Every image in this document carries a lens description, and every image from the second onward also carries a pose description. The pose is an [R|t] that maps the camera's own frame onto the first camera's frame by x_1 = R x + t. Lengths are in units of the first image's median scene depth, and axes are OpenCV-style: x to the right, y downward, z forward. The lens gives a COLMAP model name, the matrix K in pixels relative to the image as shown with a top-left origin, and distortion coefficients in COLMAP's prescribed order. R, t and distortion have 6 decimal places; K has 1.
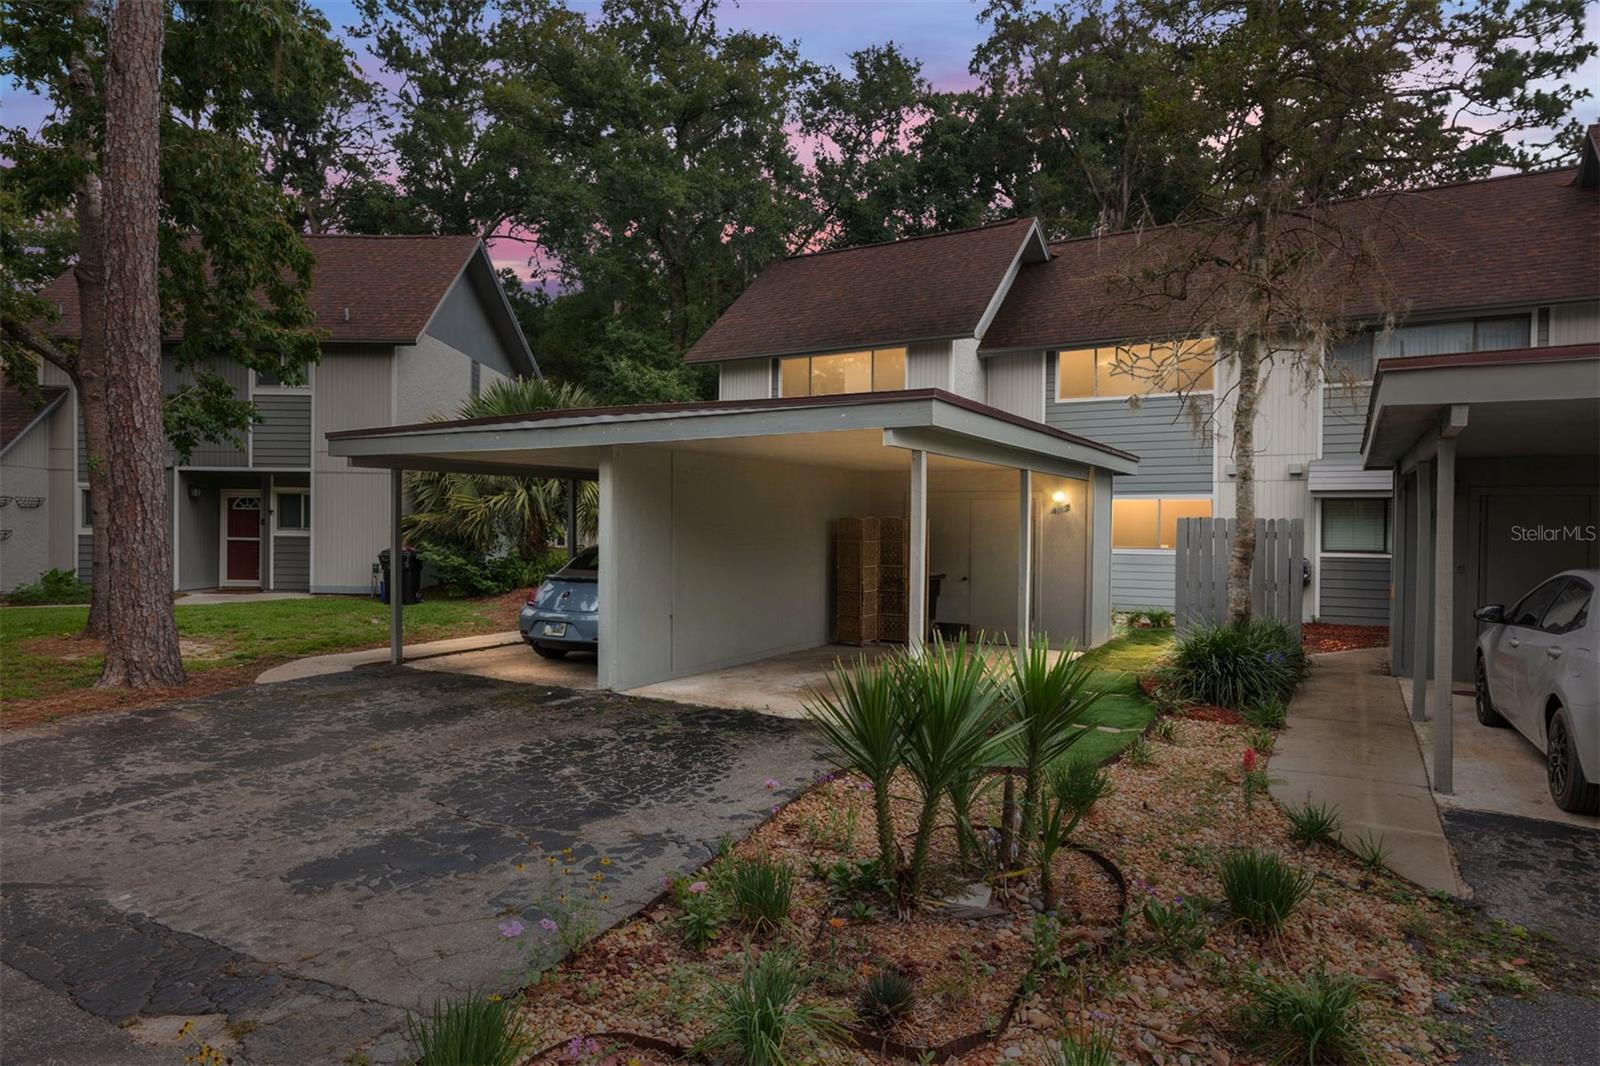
lens RADIAL K [[908.6, 0, 794.3], [0, 908.6, 539.4], [0, 0, 1]] dist [0.000865, -0.000706]
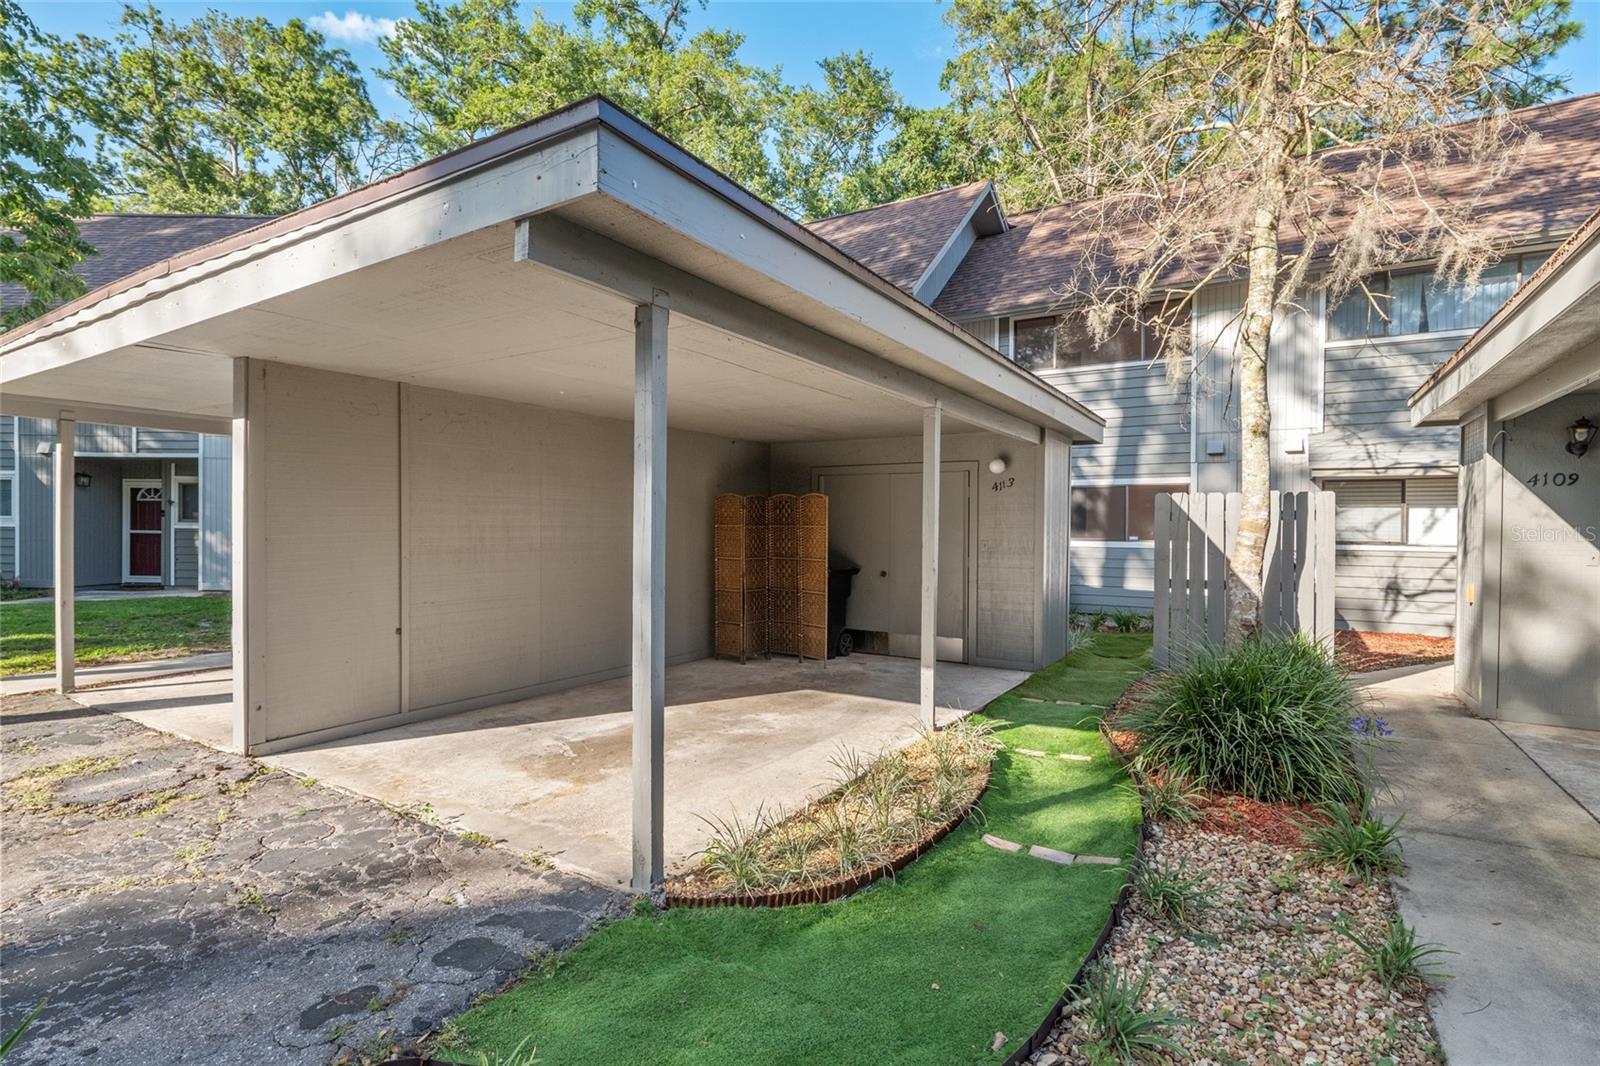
lens RADIAL K [[765.9, 0, 805.2], [0, 765.9, 539.5], [0, 0, 1]] dist [0.002981, 0.000577]
pose [[0.999965, 0.000921, -0.008283, 0.079705], [-0.000958, 0.999990, -0.004368, 0.010041], [0.008279, 0.004375, 0.999956, 0.212114]]
